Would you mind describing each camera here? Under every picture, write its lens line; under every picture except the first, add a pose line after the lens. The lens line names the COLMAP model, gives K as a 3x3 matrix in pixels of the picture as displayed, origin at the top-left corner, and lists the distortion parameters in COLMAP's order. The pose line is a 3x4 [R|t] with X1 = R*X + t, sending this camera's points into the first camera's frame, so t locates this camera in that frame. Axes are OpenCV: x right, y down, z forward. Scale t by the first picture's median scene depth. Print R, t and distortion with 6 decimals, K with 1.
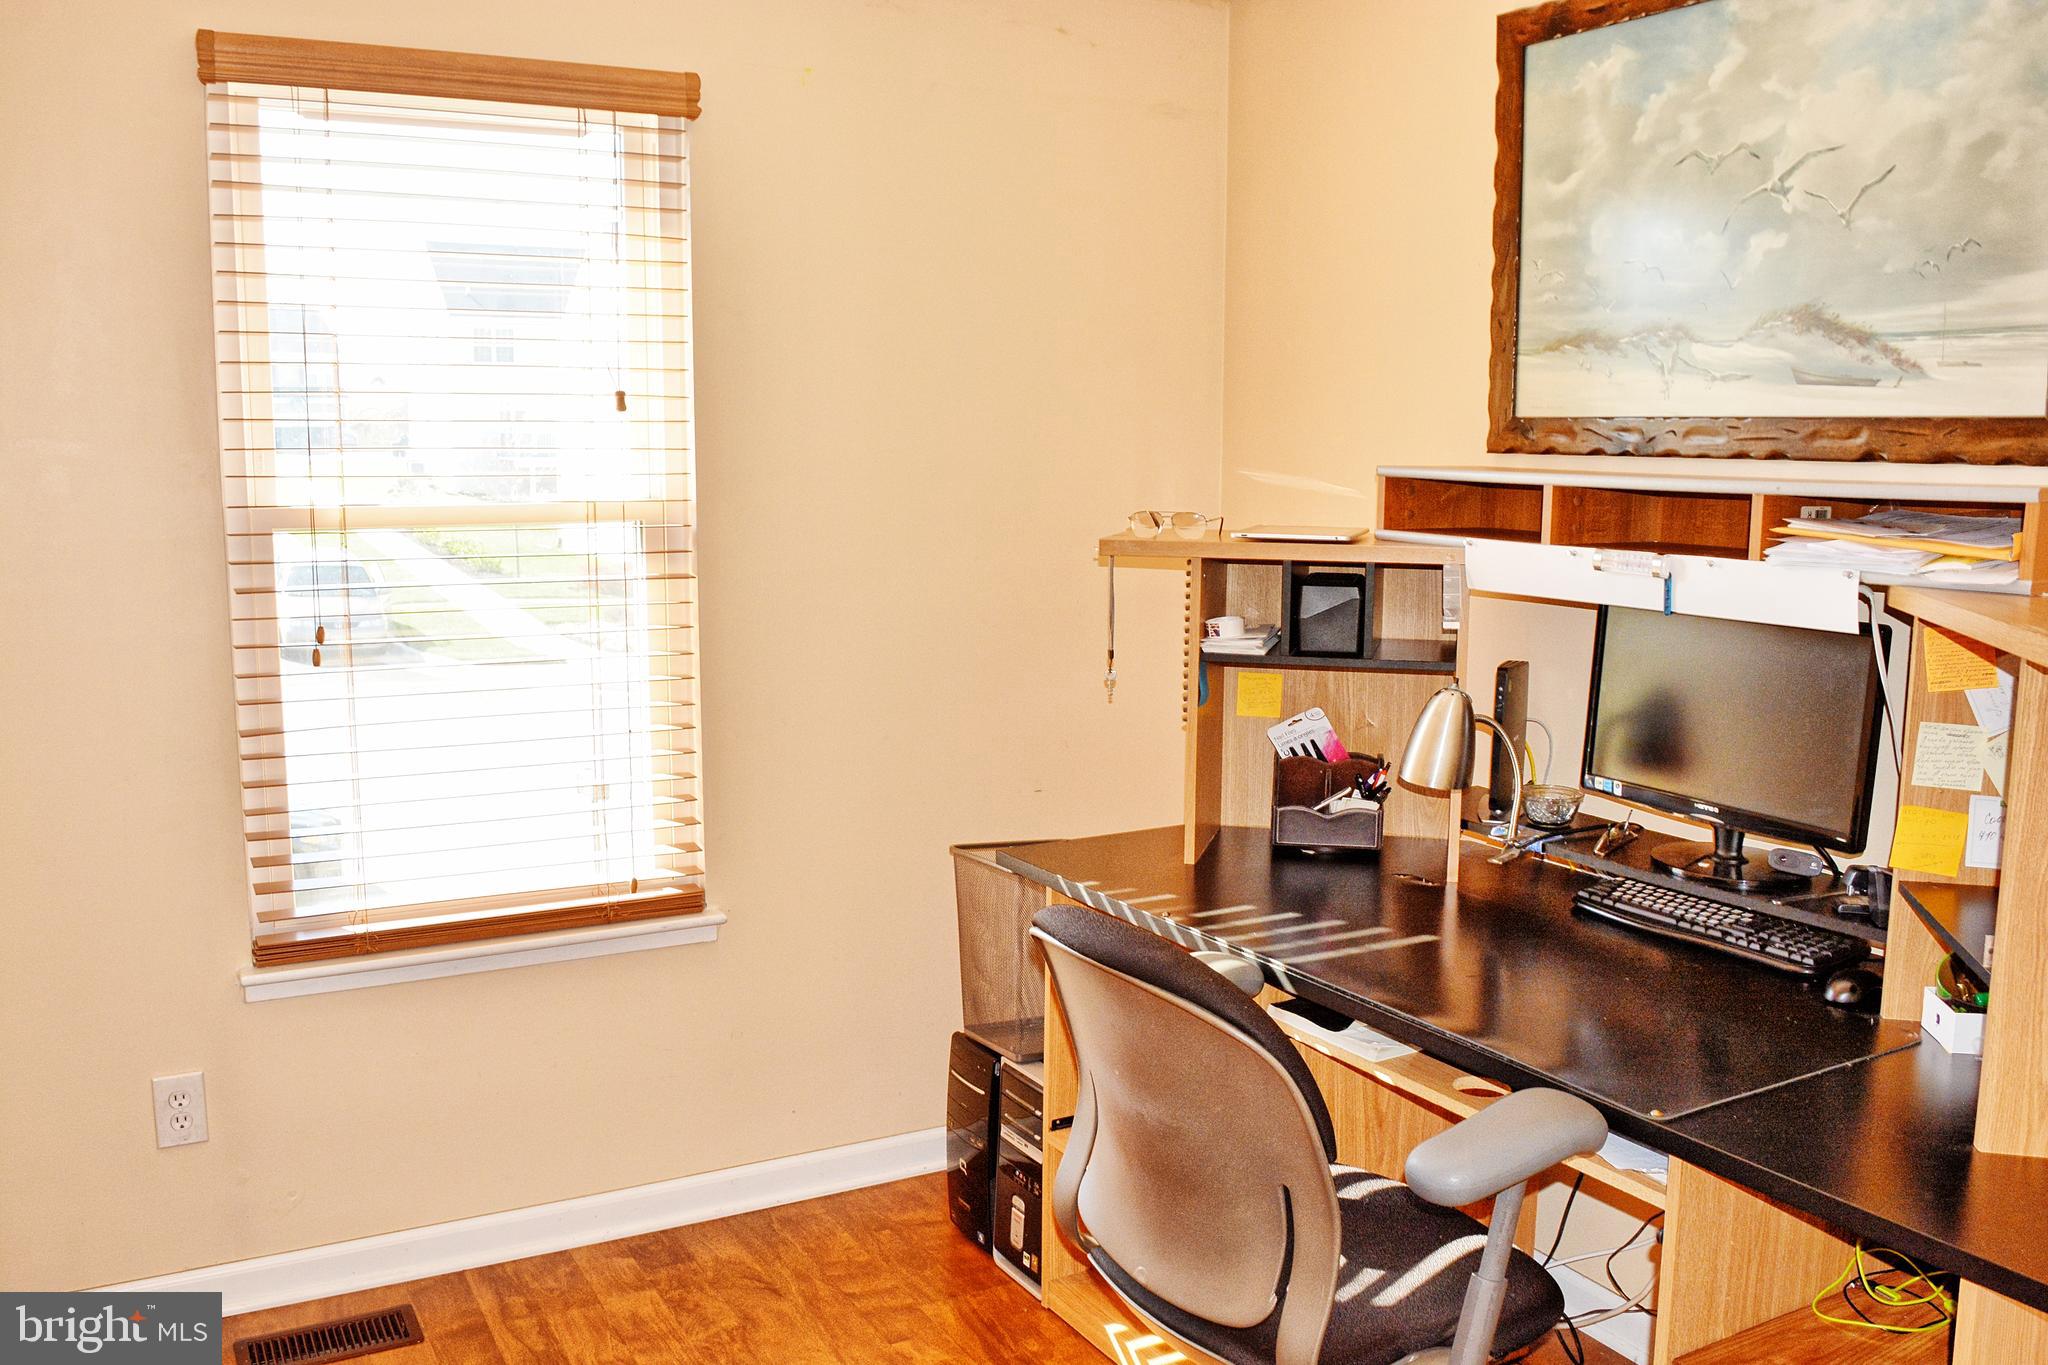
lens RADIAL K [[1737.3, 0, 1021.3], [0, 1737.3, 684.3], [0, 0, 1]] dist [-0.064263, 0.019752]
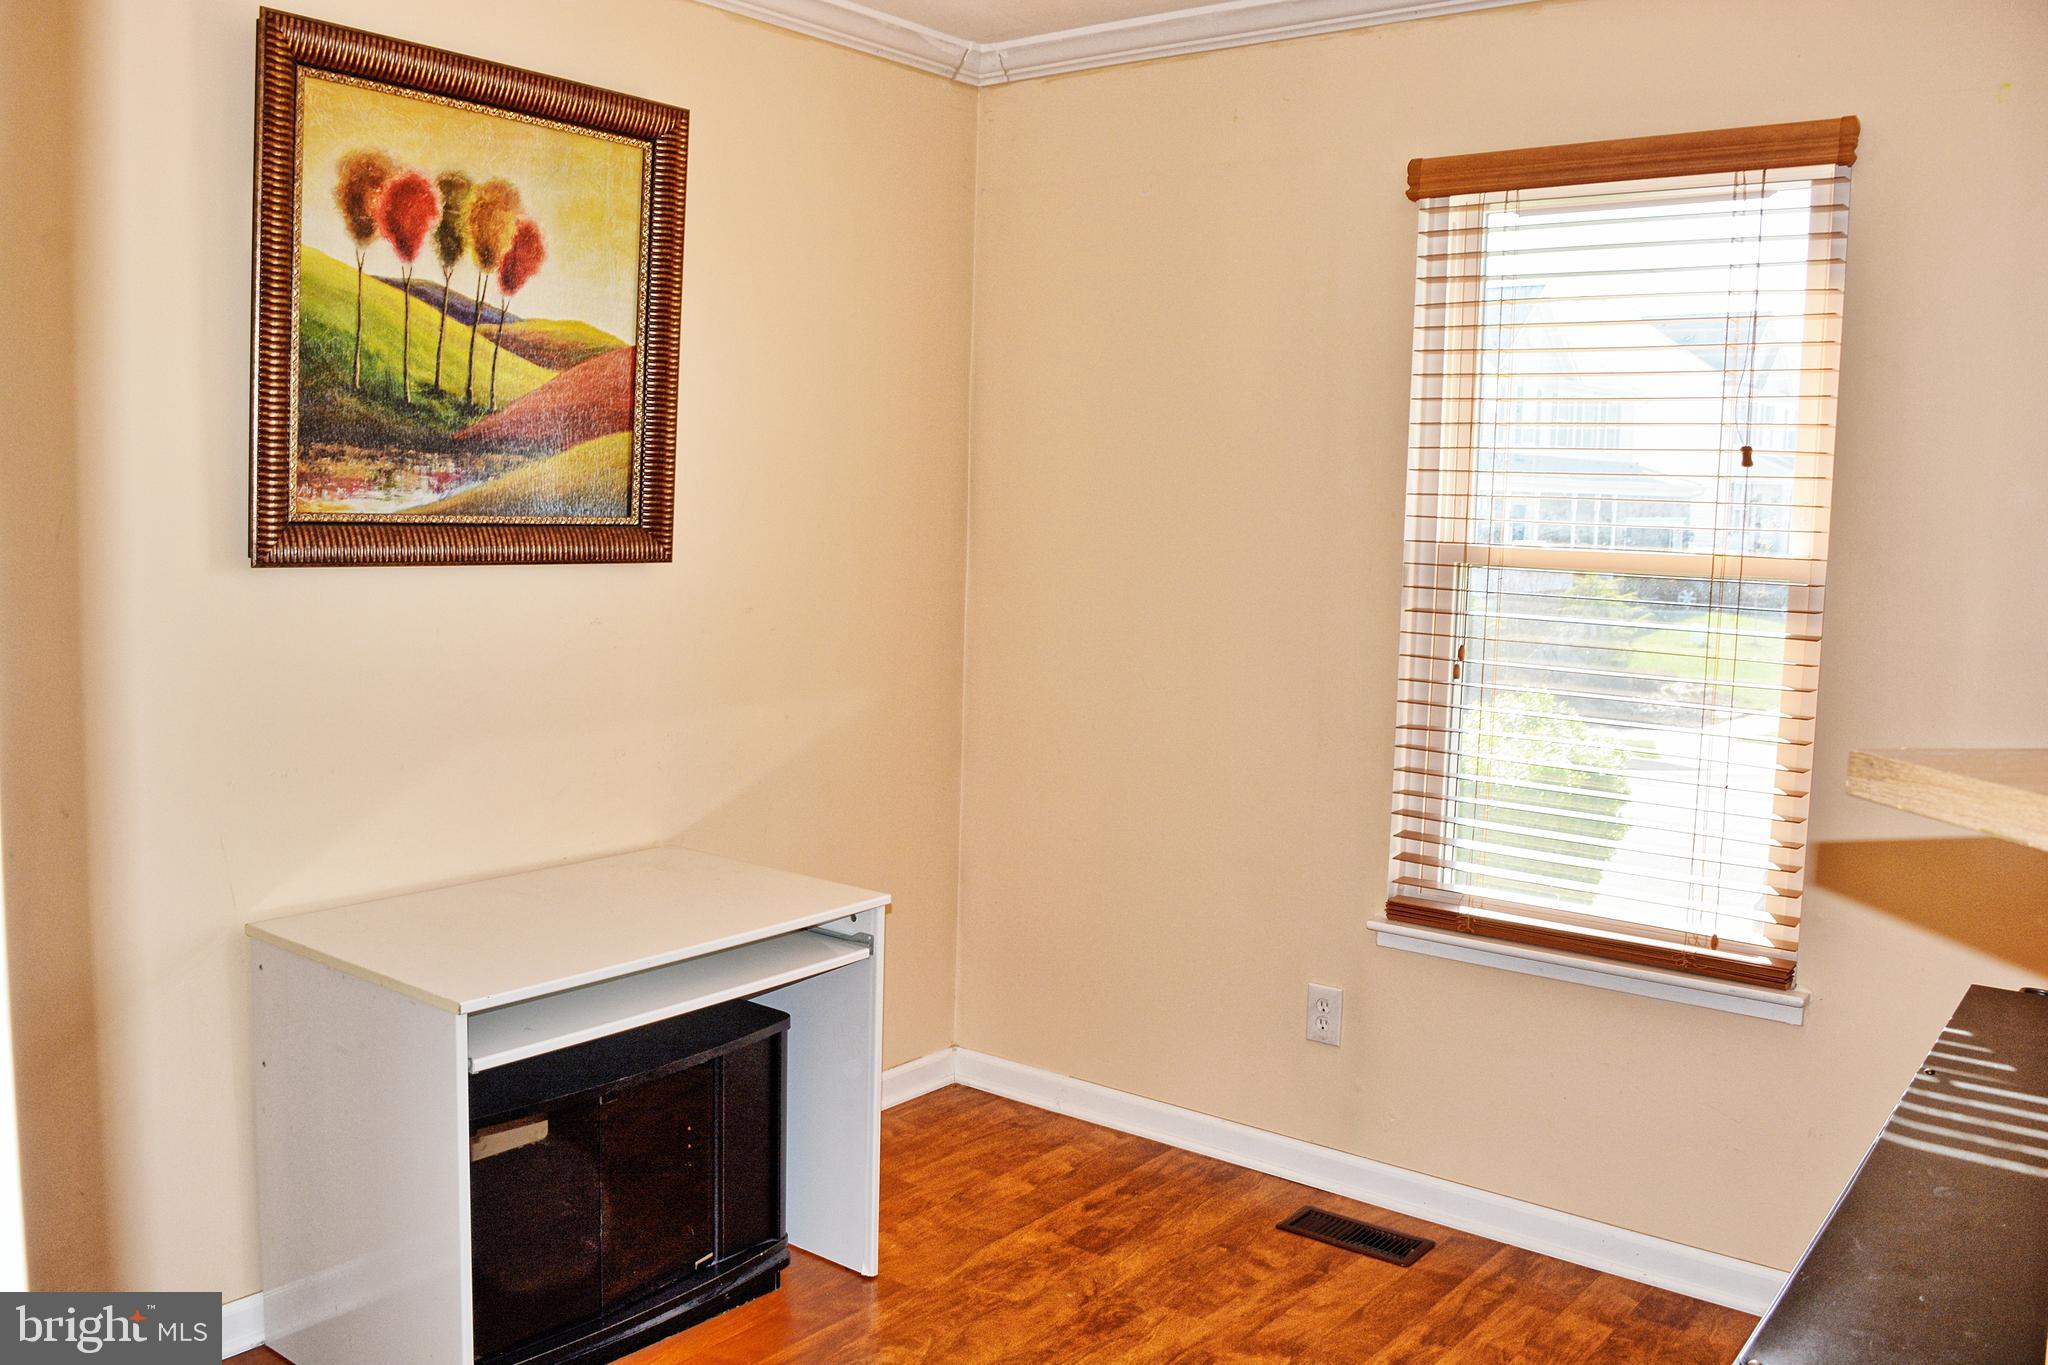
lens RADIAL K [[1737.3, 0, 1022.1], [0, 1737.3, 682.1], [0, 0, 1]] dist [-0.064263, 0.019752]
pose [[0.410987, 0.105423, -0.905525, 0.531639], [-0.151127, 0.987426, 0.046367, -0.017887], [0.899027, 0.117793, 0.421752, 0.226428]]
